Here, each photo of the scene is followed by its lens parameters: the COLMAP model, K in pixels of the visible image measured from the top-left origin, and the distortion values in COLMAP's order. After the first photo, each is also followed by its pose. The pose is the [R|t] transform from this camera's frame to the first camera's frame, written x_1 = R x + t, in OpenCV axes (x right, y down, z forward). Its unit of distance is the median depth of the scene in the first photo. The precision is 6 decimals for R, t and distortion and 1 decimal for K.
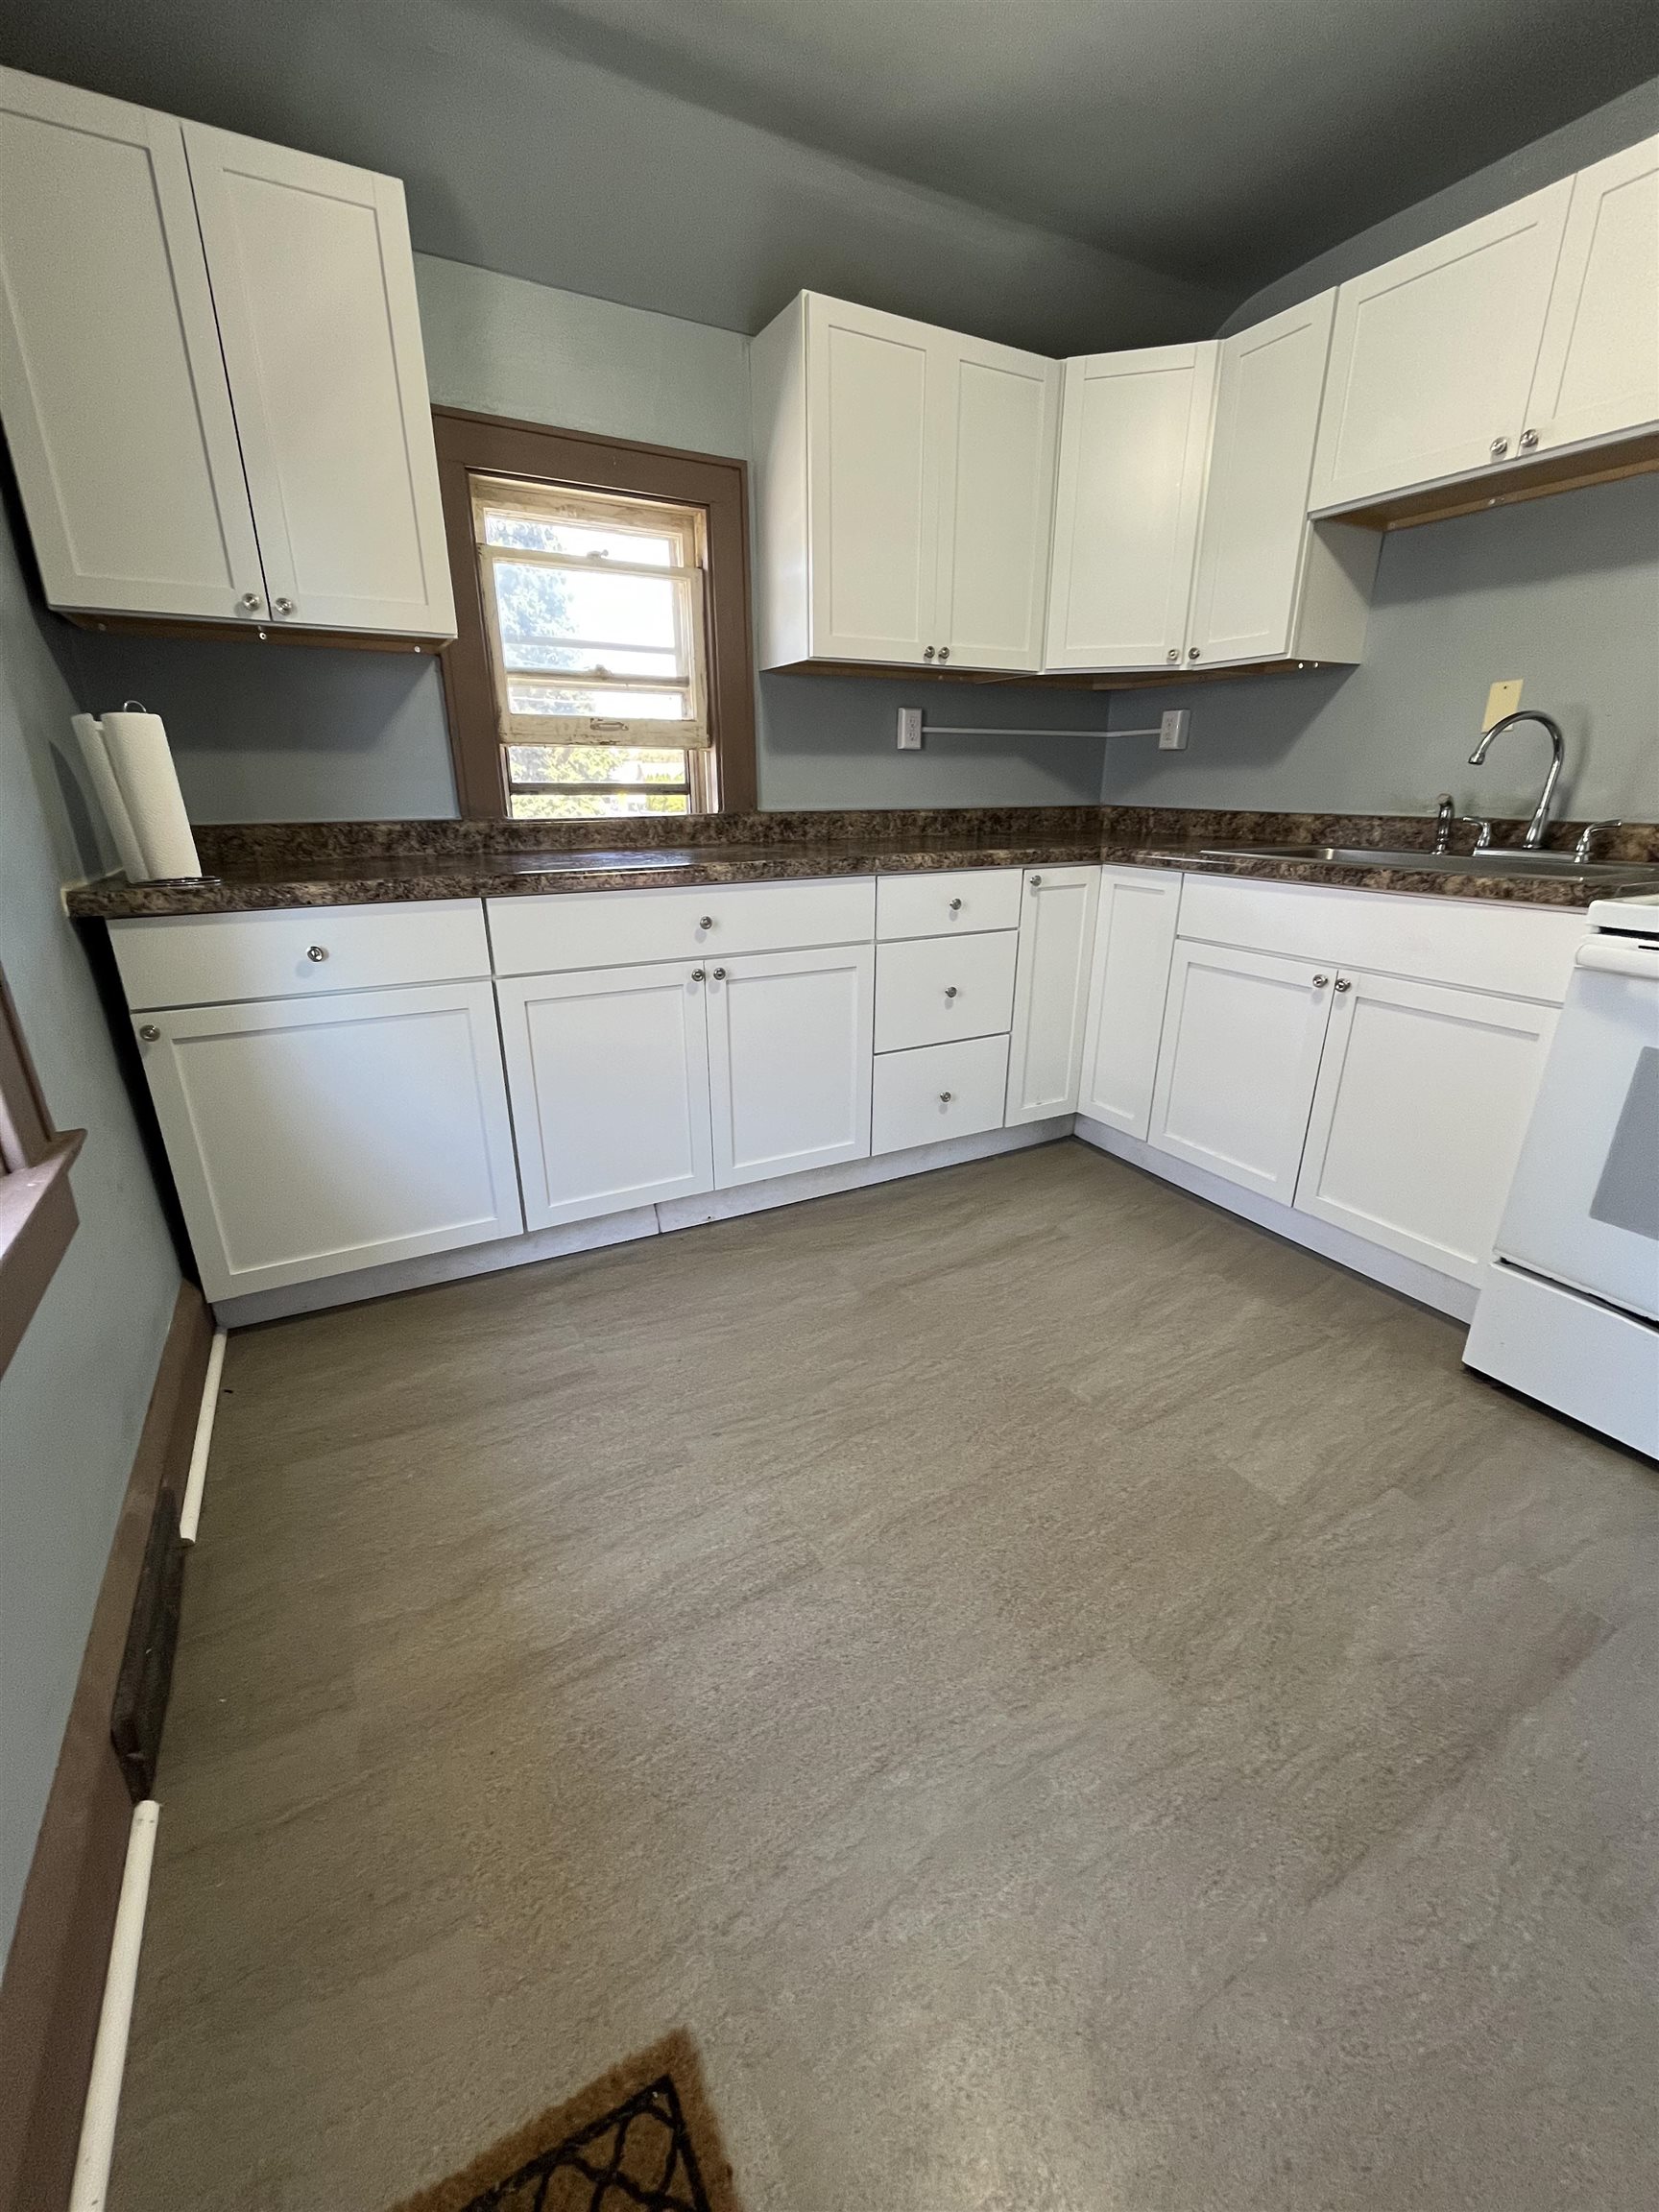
lens RADIAL K [[894.4, 0, 836.8], [0, 894.4, 1098.9], [0, 0, 1]] dist [0.004081, 0.001055]
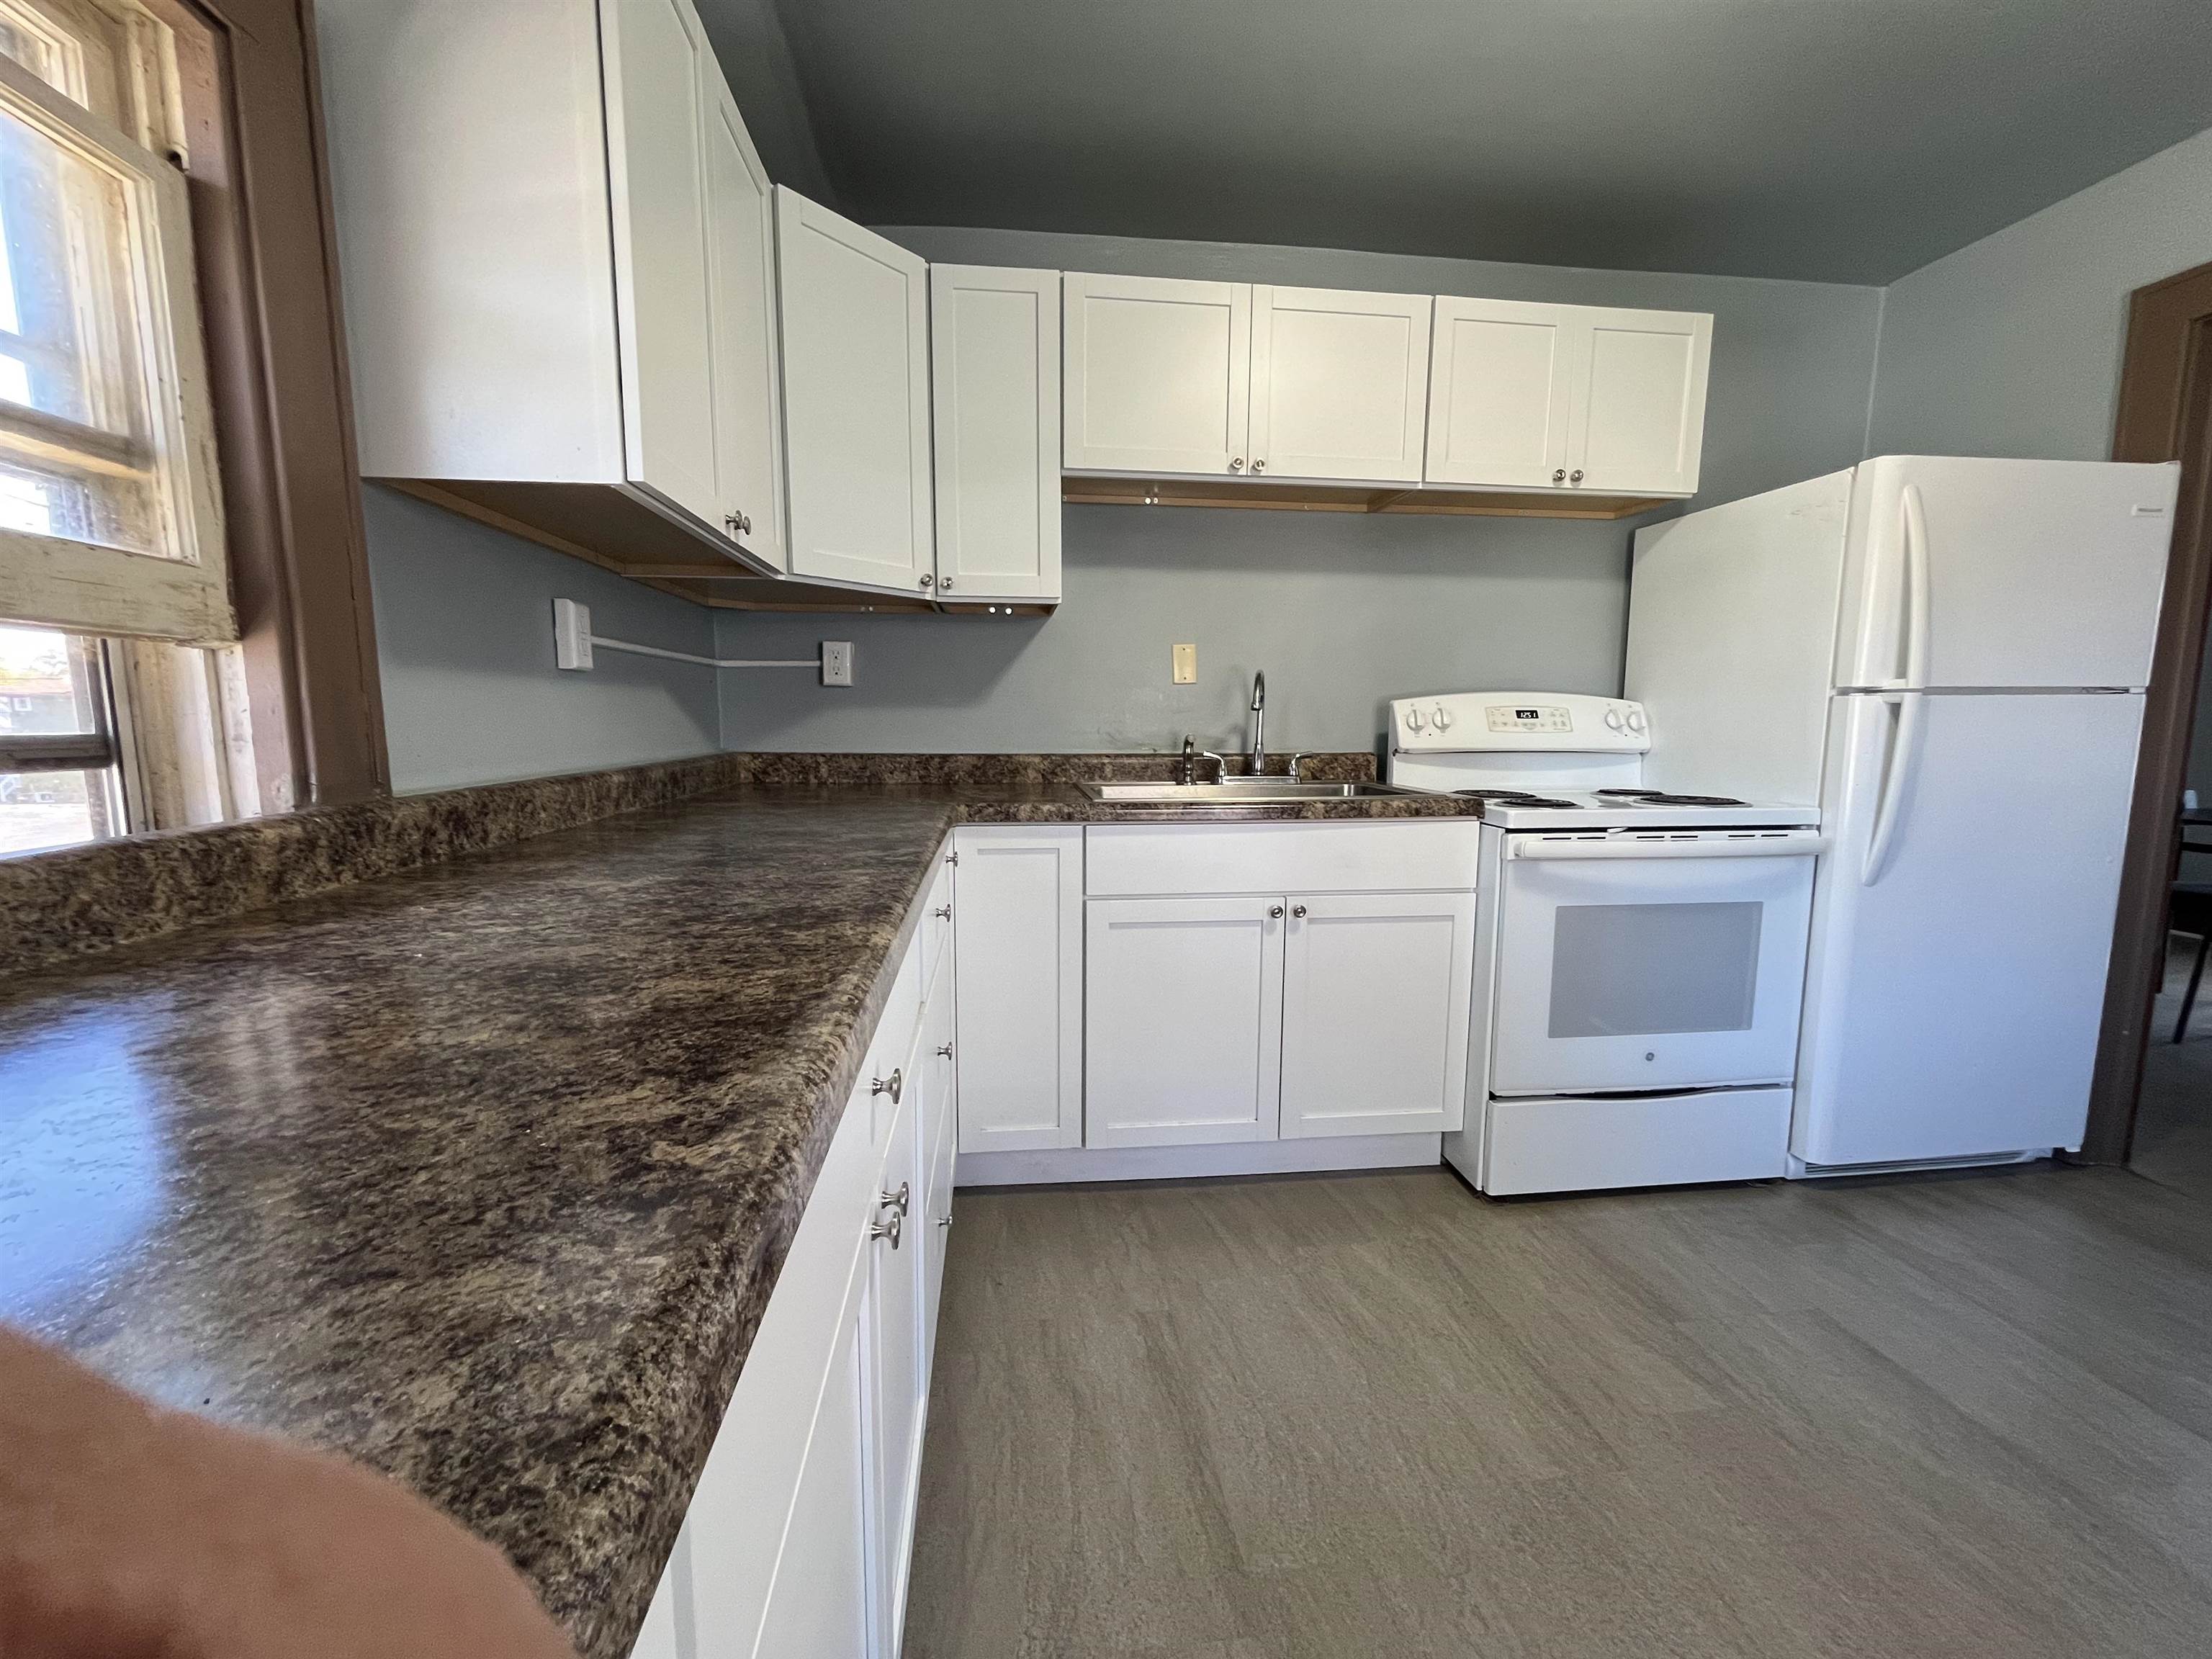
lens RADIAL K [[894.4, 0, 1108.9], [0, 894.4, 831.5], [0, 0, 1]] dist [0.004081, 0.001055]
pose [[0.381769, -0.115774, 0.916978, -0.353209], [0.307358, 0.951562, -0.007823, -0.209887], [-0.871656, 0.284827, 0.398861, 0.575484]]
